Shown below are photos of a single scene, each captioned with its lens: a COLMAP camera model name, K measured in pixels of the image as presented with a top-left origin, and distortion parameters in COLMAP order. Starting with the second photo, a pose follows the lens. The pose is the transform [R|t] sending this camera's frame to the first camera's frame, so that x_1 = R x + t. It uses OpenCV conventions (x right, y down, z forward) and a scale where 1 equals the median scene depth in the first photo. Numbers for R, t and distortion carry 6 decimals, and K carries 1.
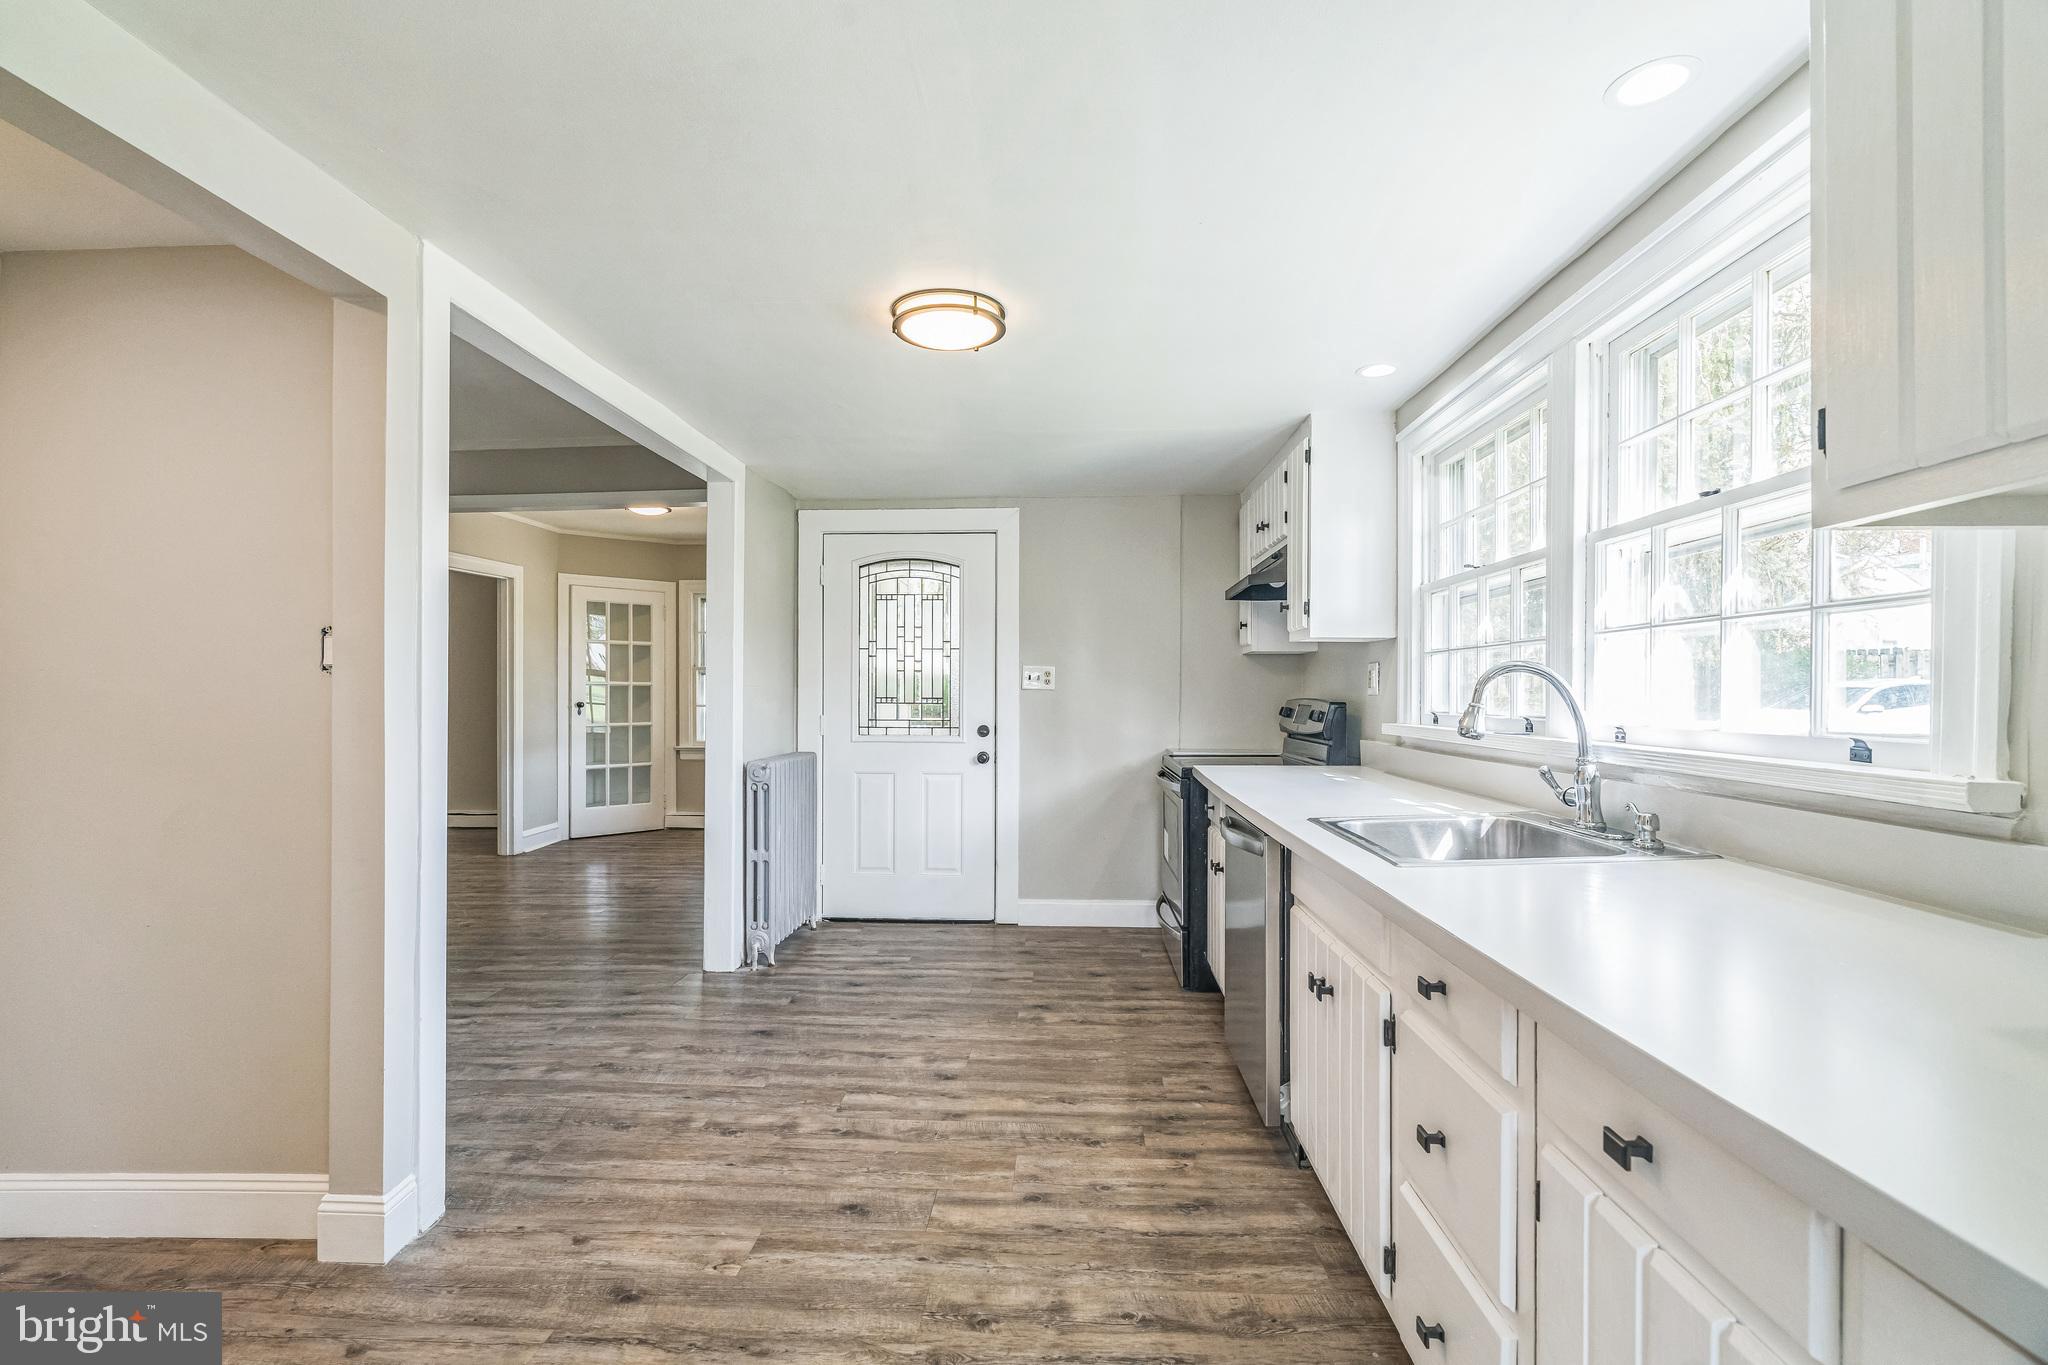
lens RADIAL K [[928.6, 0, 1010.7], [0, 928.6, 693.1], [0, 0, 1]] dist [-0.015294, 0.005963]
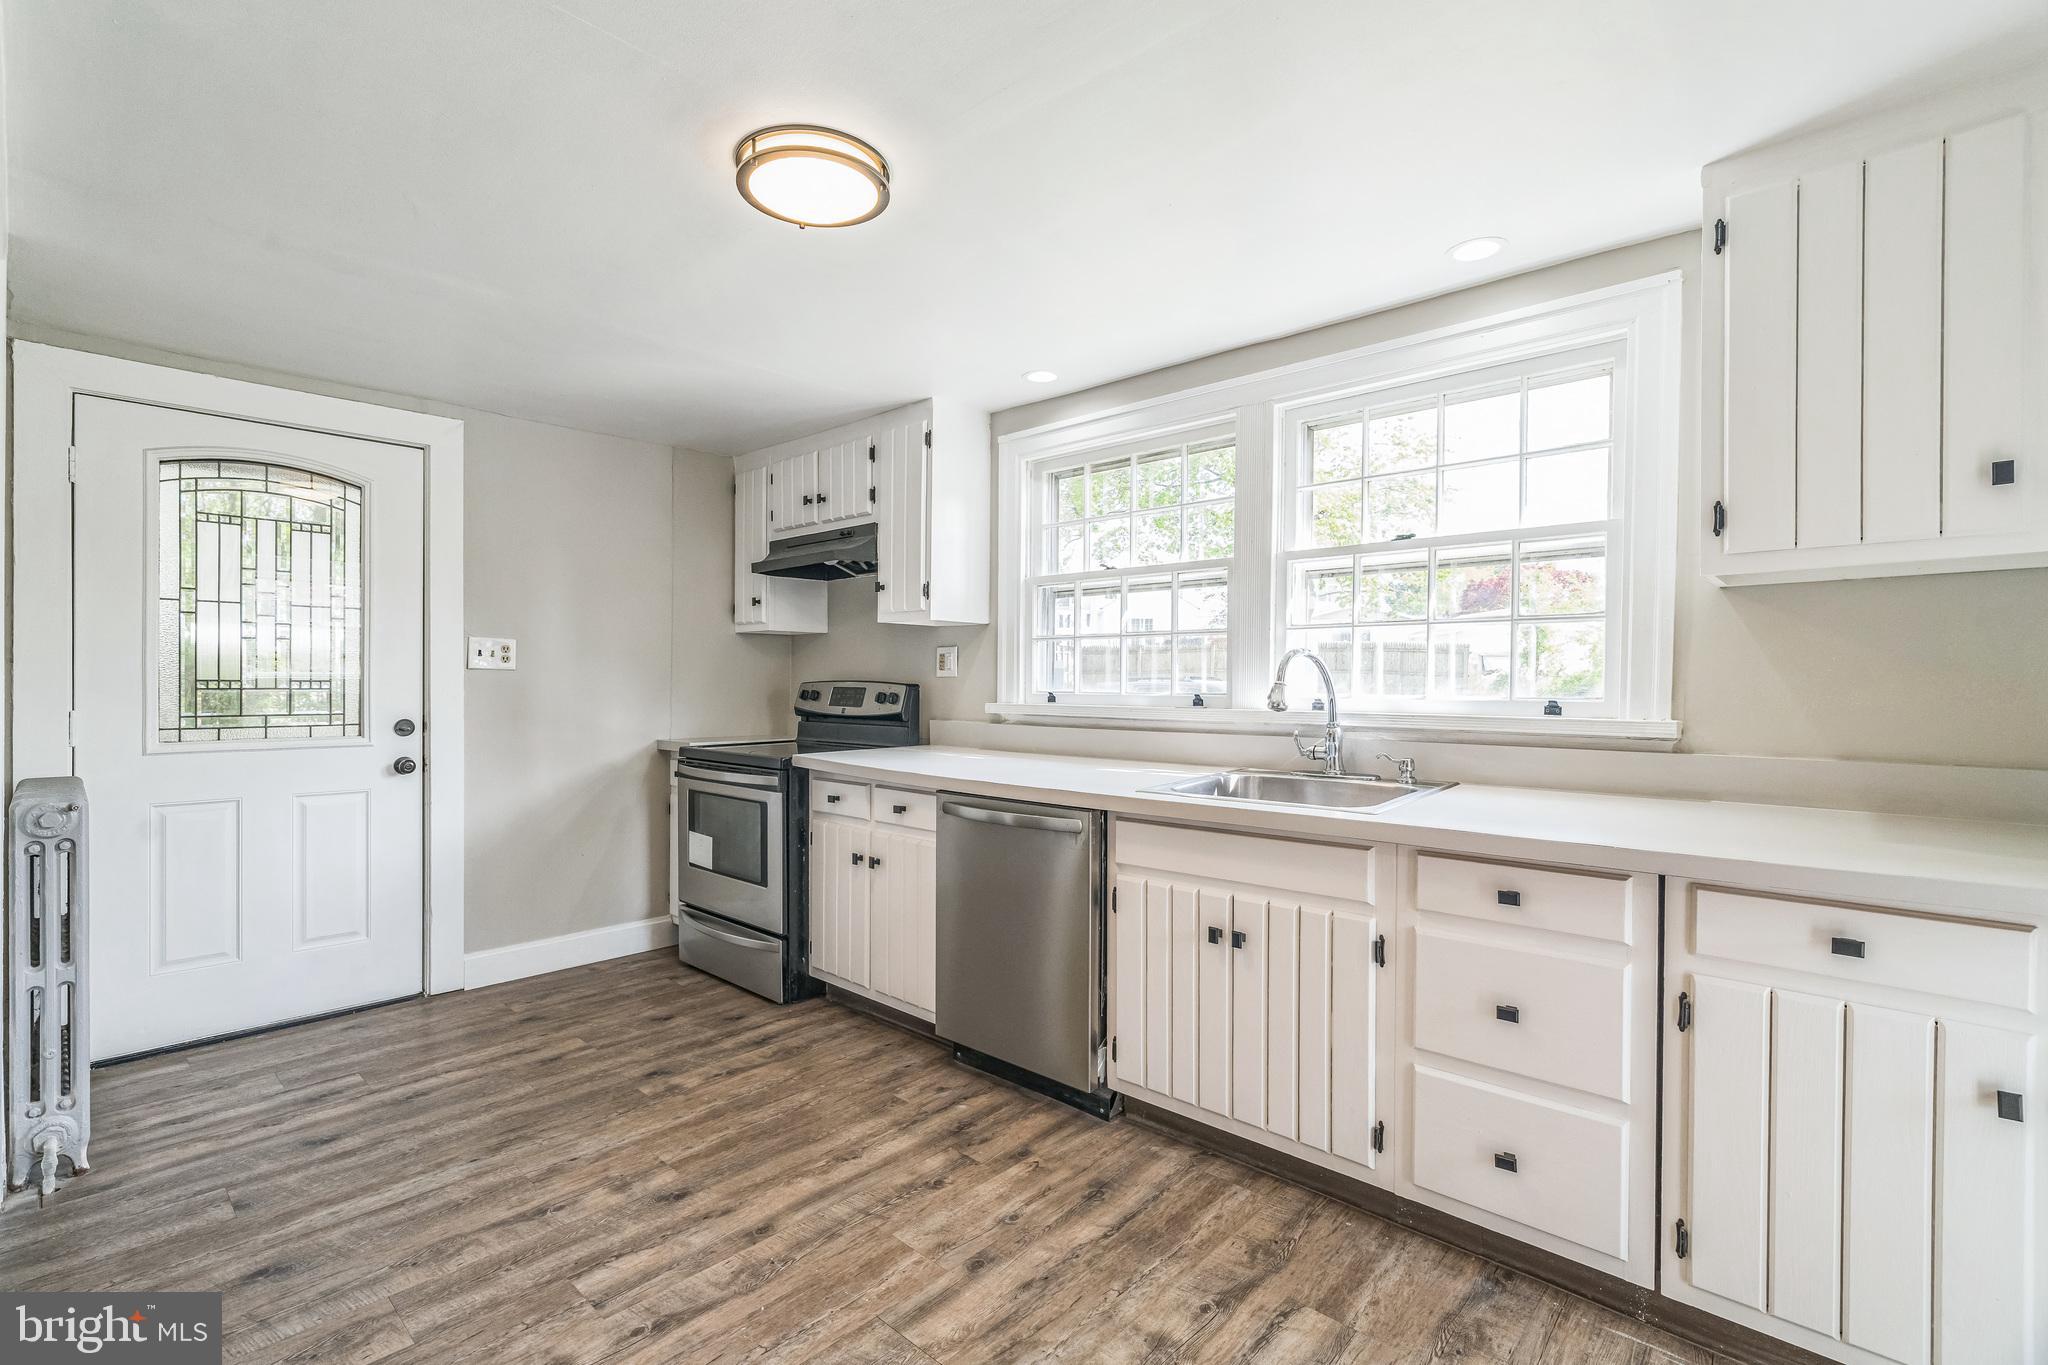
lens RADIAL K [[928.6, 0, 1022.7], [0, 928.6, 680.8], [0, 0, 1]] dist [-0.015294, 0.005963]
pose [[0.633165, -0.000877, 0.774016, -0.424787], [-0.001470, 0.999996, 0.002336, 0.004850], [-0.774015, -0.002617, 0.633161, 0.301529]]
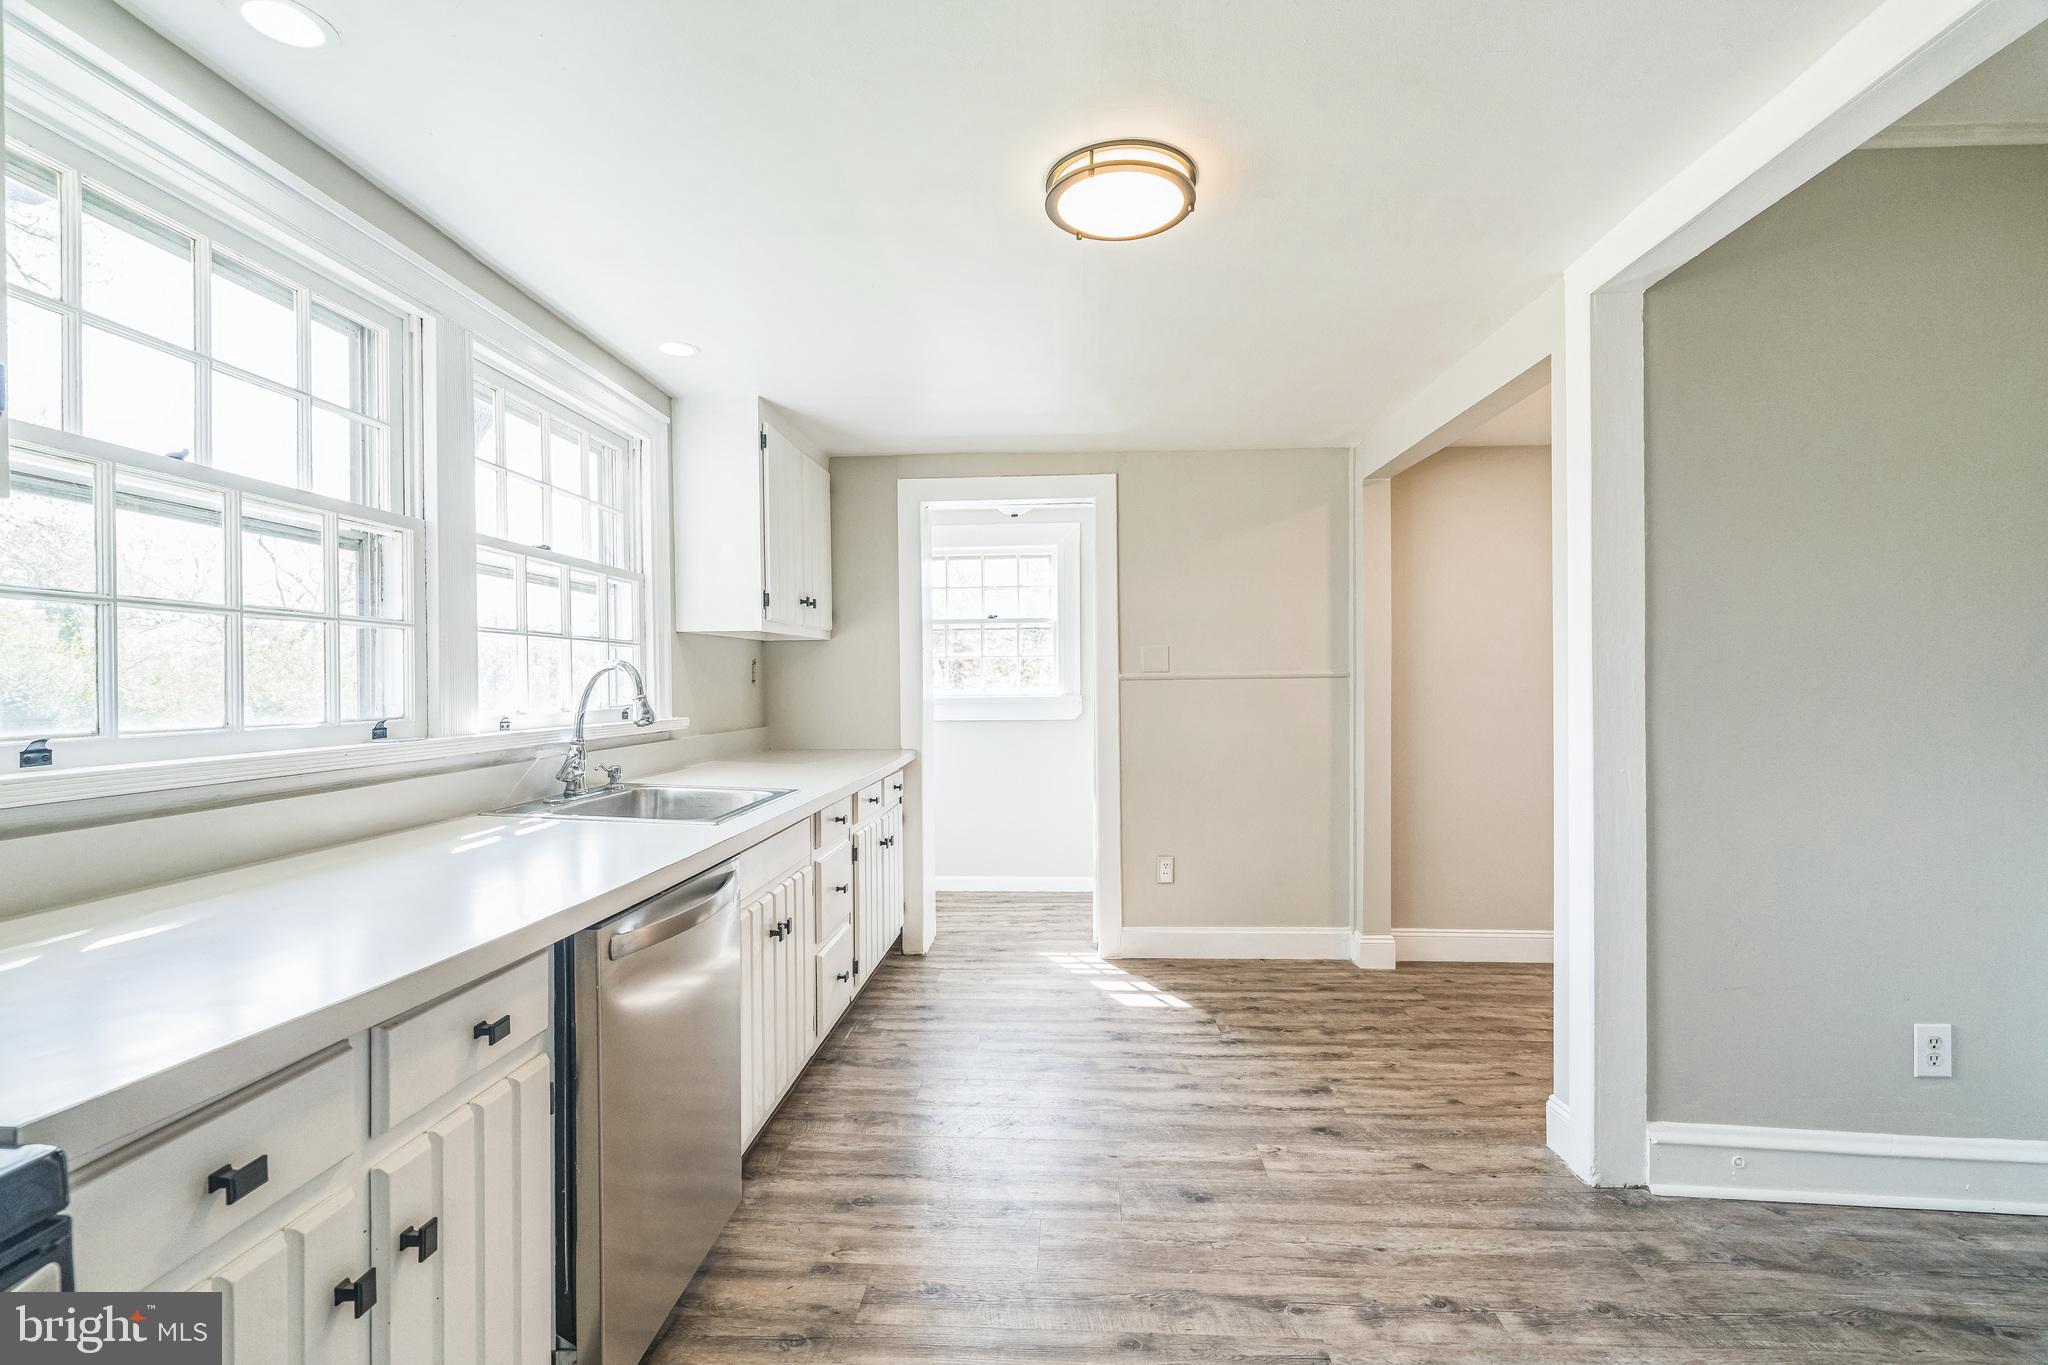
lens RADIAL K [[928.6, 0, 1022.9], [0, 928.6, 688.4], [0, 0, 1]] dist [-0.015294, 0.005963]
pose [[-0.999982, 0.004126, -0.004254, 0.015300], [0.004104, 0.999978, 0.005143, -0.000672], [0.004275, 0.005126, -0.999978, 1.371781]]
